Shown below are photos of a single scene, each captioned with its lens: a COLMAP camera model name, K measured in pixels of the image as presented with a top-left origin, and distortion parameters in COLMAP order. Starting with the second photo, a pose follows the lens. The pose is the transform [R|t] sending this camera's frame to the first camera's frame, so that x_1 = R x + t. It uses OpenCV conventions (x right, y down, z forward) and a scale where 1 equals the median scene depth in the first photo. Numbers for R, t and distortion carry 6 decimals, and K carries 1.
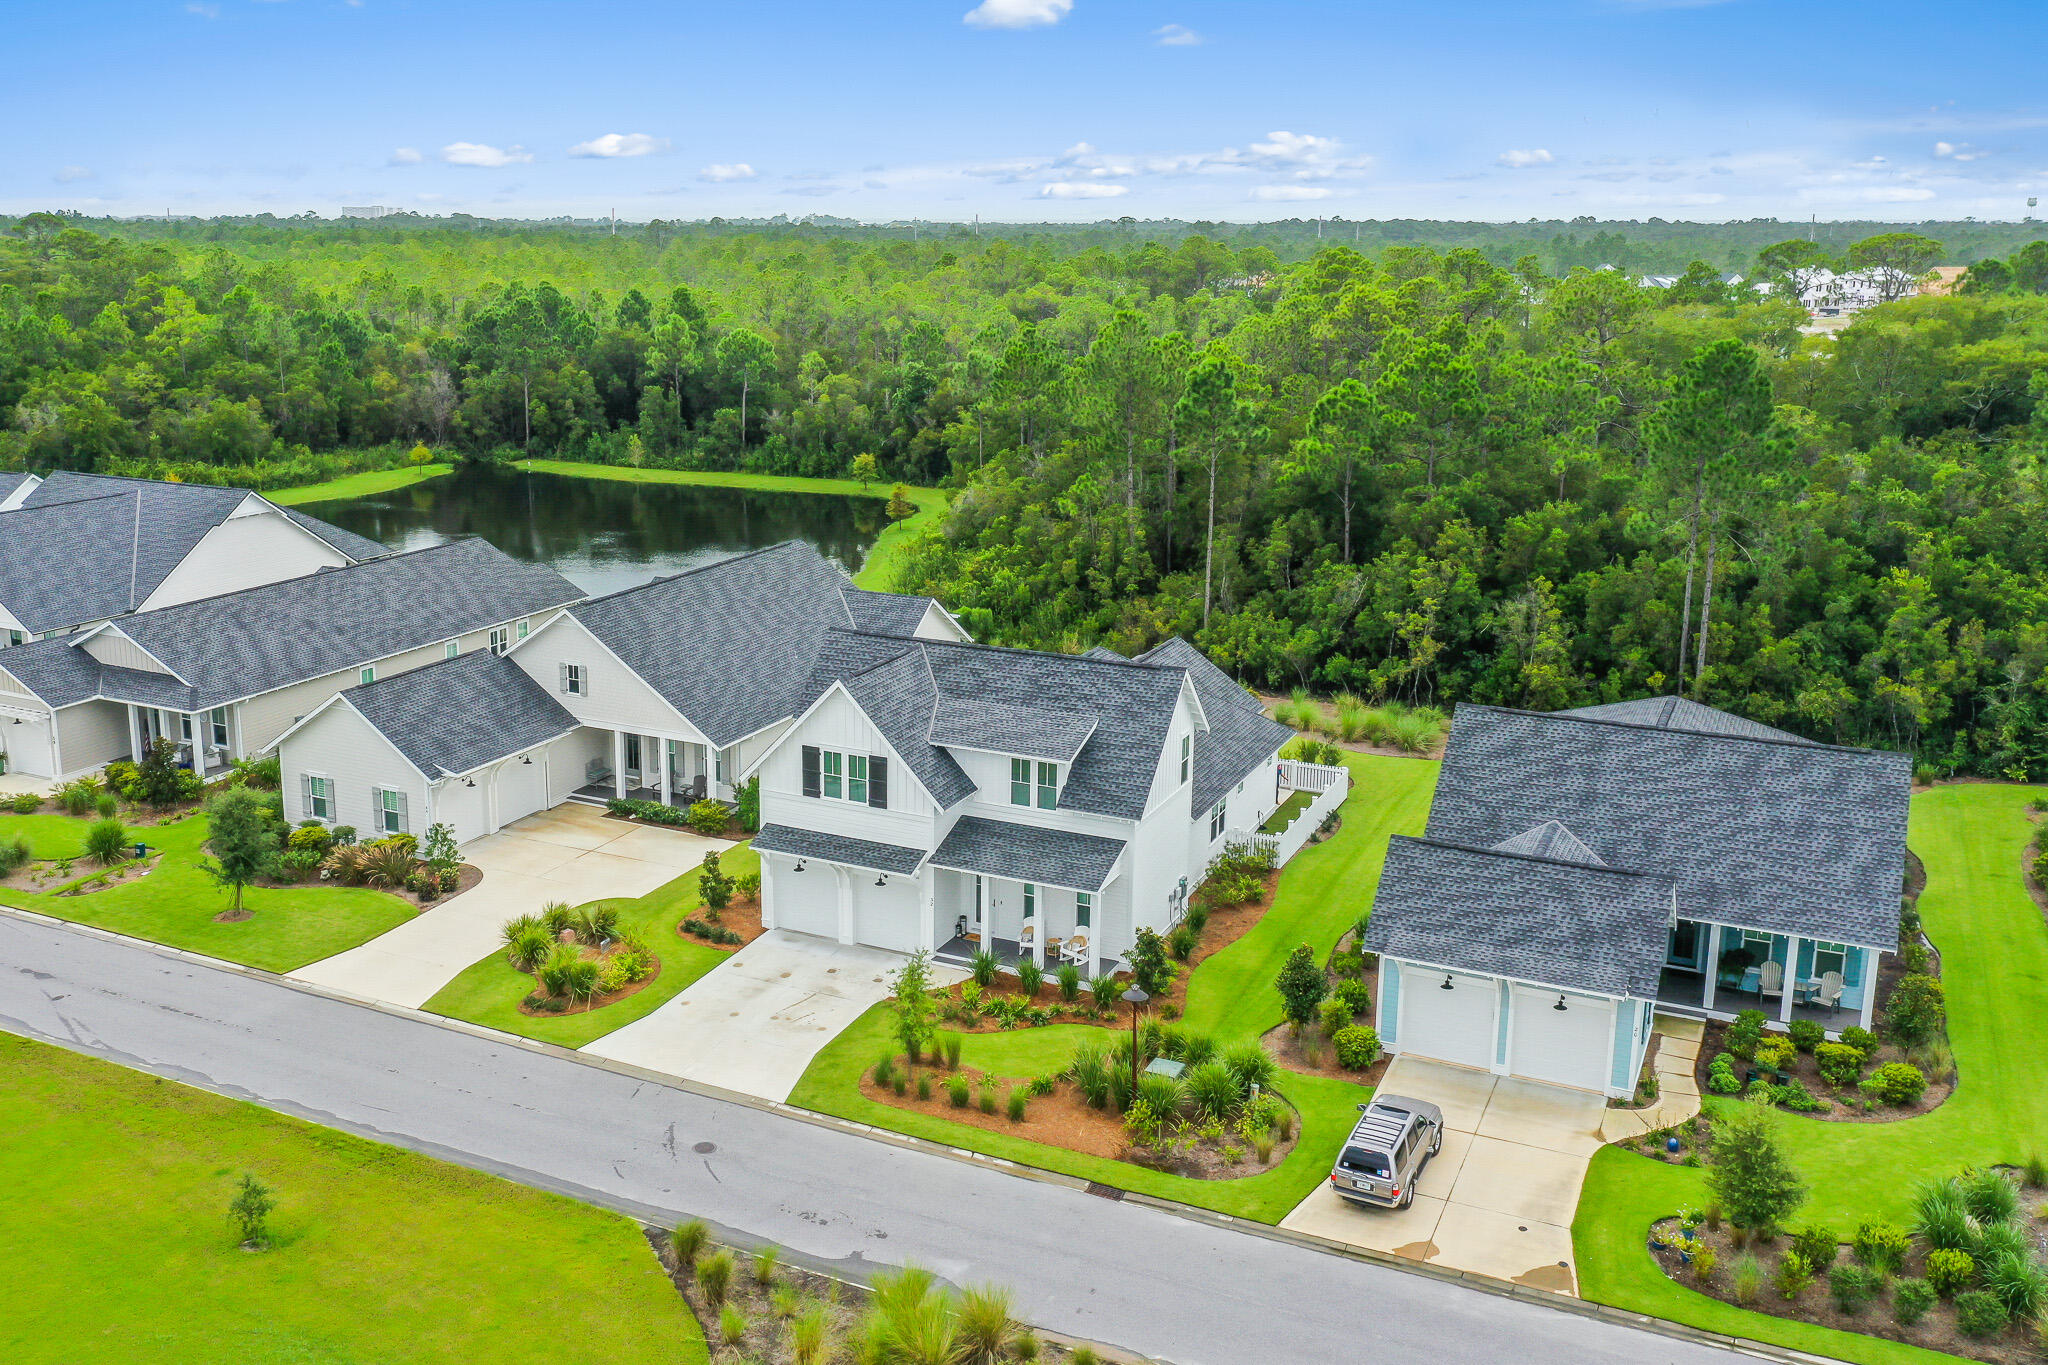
lens RADIAL K [[1702.9, 0, 1021.9], [0, 1702.9, 636.9], [0, 0, 1]] dist [0.002105, 0.010910]
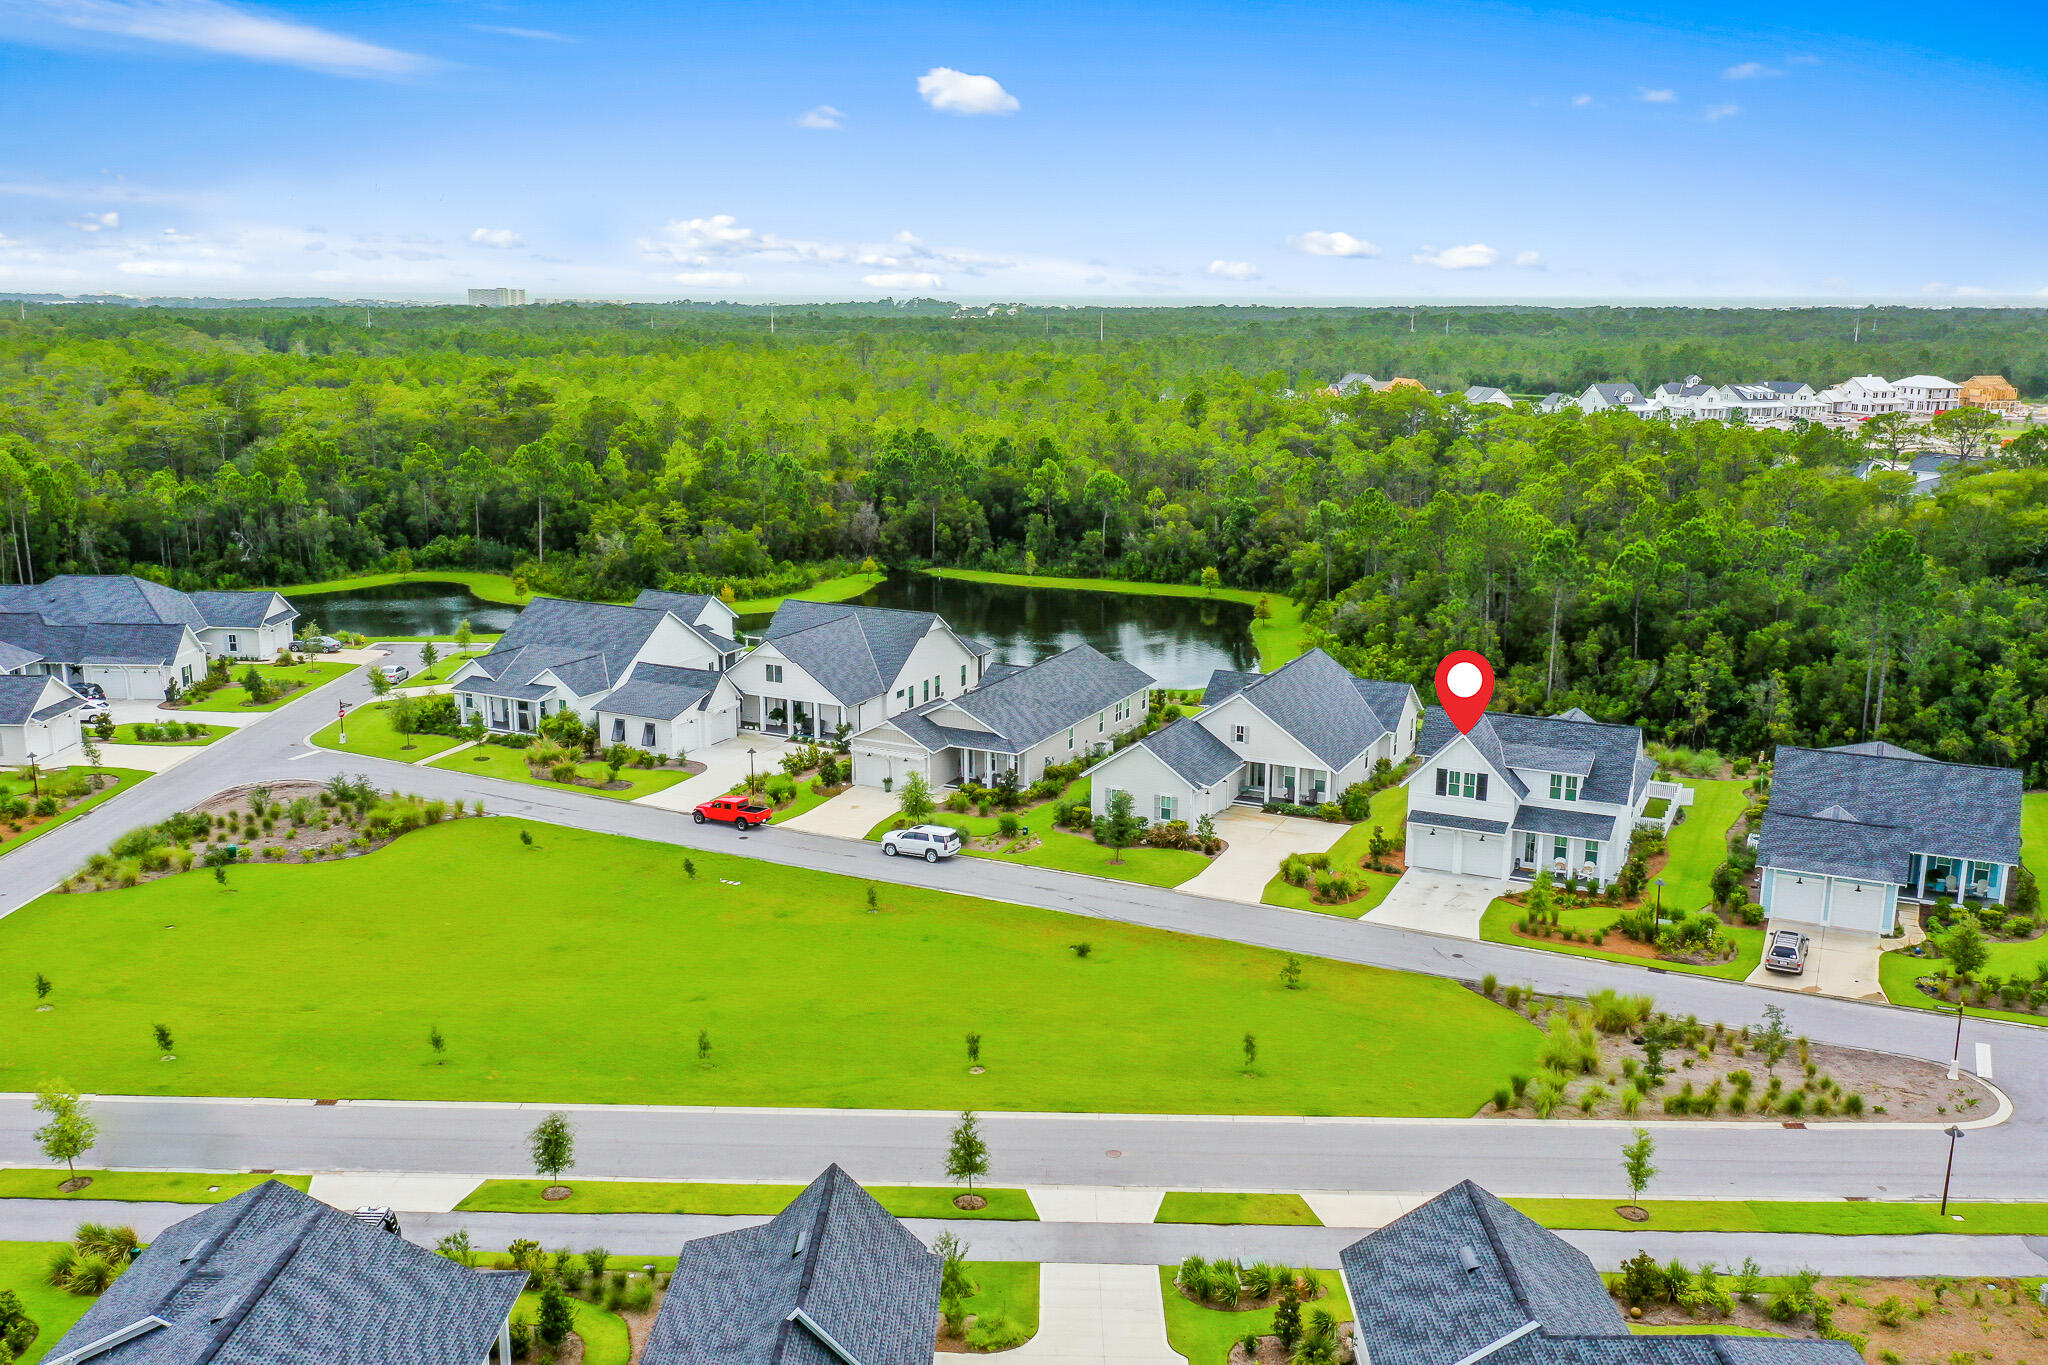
lens RADIAL K [[1750.7, 0, 1024.0], [0, 1750.7, 682.5], [0, 0, 1]] dist [0.005077, 0.008331]
pose [[0.999984, -0.002905, 0.004881, -0.443370], [0.002921, 0.999990, -0.003304, -0.020154], [-0.004871, 0.003318, 0.999983, -0.707985]]
